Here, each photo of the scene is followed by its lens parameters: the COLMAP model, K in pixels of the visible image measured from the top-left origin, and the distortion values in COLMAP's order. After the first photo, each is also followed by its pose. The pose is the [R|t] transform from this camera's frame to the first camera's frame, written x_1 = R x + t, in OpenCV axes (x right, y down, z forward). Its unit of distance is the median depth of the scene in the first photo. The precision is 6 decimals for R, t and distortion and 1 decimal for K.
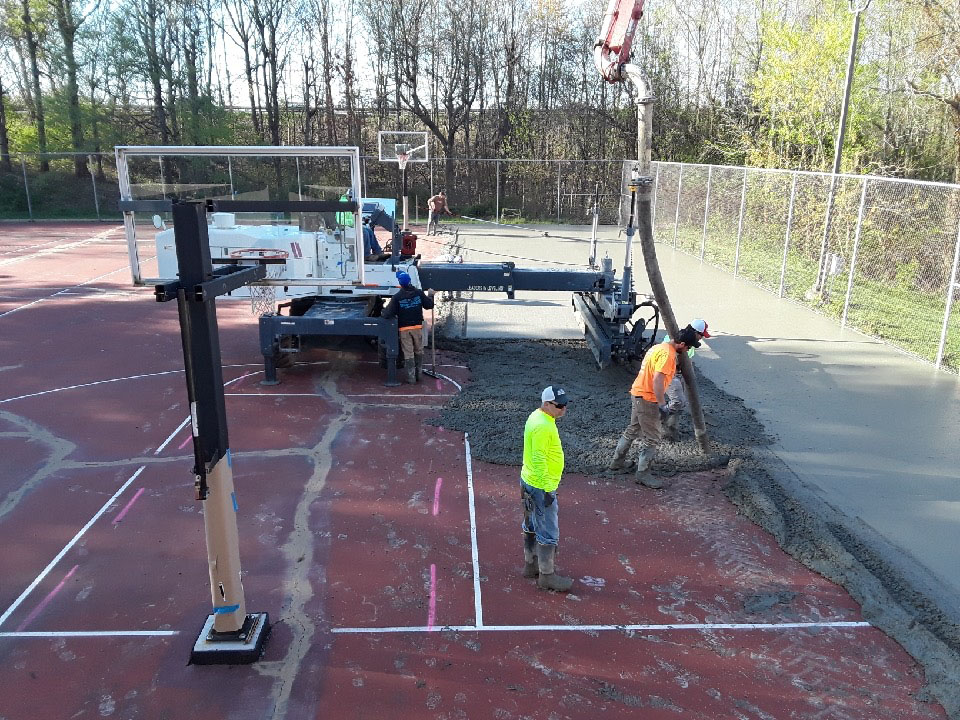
lens RADIAL K [[755.0, 0, 478.7], [0, 755.0, 359.6], [0, 0, 1]] dist [0.060077, -0.104662]
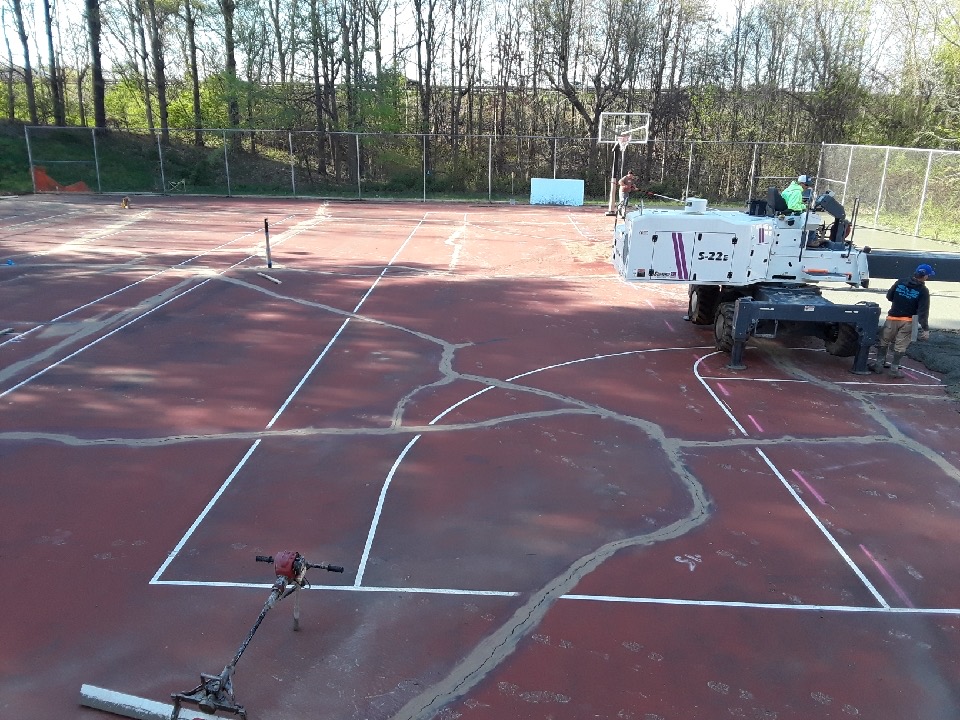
lens RADIAL K [[755.0, 0, 473.6], [0, 755.0, 363.5], [0, 0, 1]] dist [0.060077, -0.104662]
pose [[0.997476, 0.030952, -0.063904, -0.566709], [-0.029011, 0.999096, 0.031089, 0.004407], [0.064808, -0.029156, 0.997472, -0.031940]]
